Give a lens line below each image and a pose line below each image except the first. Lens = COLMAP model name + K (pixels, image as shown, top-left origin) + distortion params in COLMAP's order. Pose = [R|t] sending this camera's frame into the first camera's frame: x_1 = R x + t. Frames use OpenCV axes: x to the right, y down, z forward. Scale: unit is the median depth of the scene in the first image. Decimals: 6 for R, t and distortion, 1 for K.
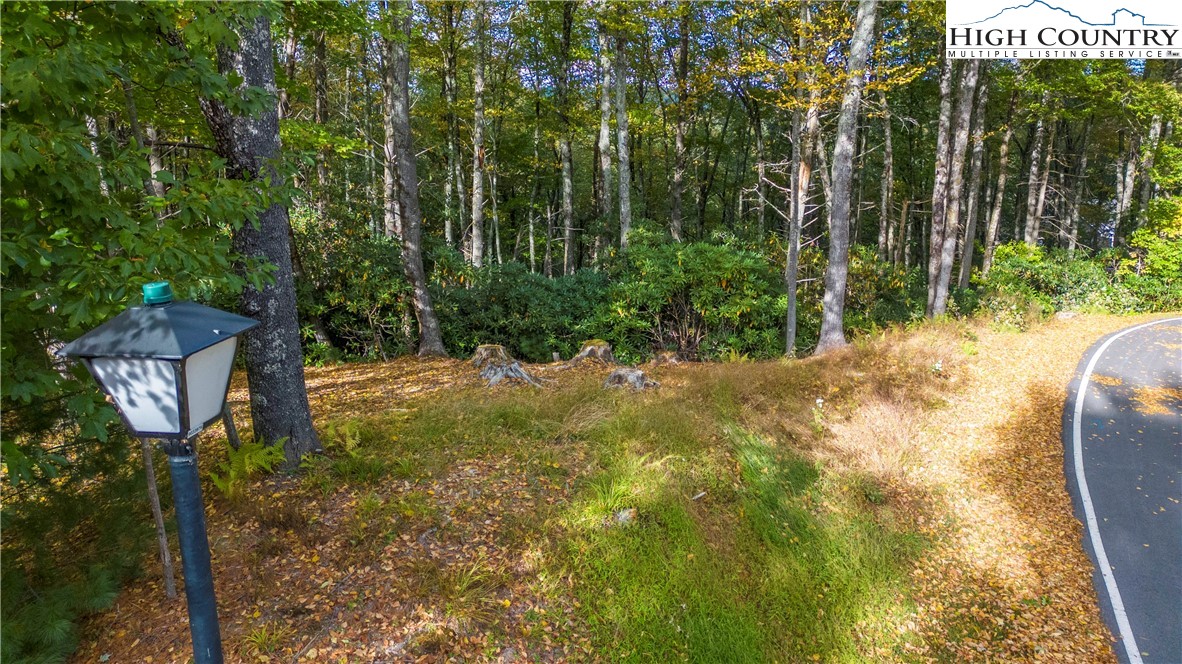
lens RADIAL K [[779.2, 0, 591.0], [0, 779.2, 332.0], [0, 0, 1]] dist [0.028681, 0.001087]
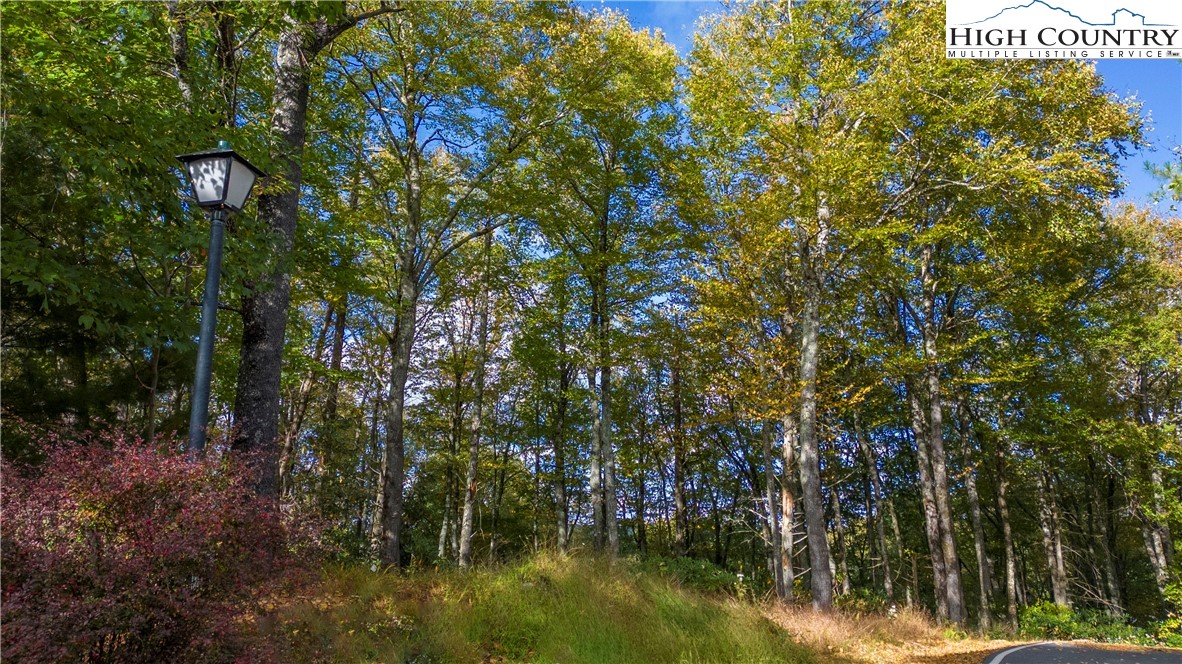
lens RADIAL K [[832.3, 0, 591.0], [0, 832.3, 332.0], [0, 0, 1]] dist [0.038470, 0.001131]
pose [[0.999756, -0.006464, -0.021102, 0.049063], [-0.004413, 0.878287, -0.478113, 0.147414], [0.021625, 0.478090, 0.878045, -0.074748]]
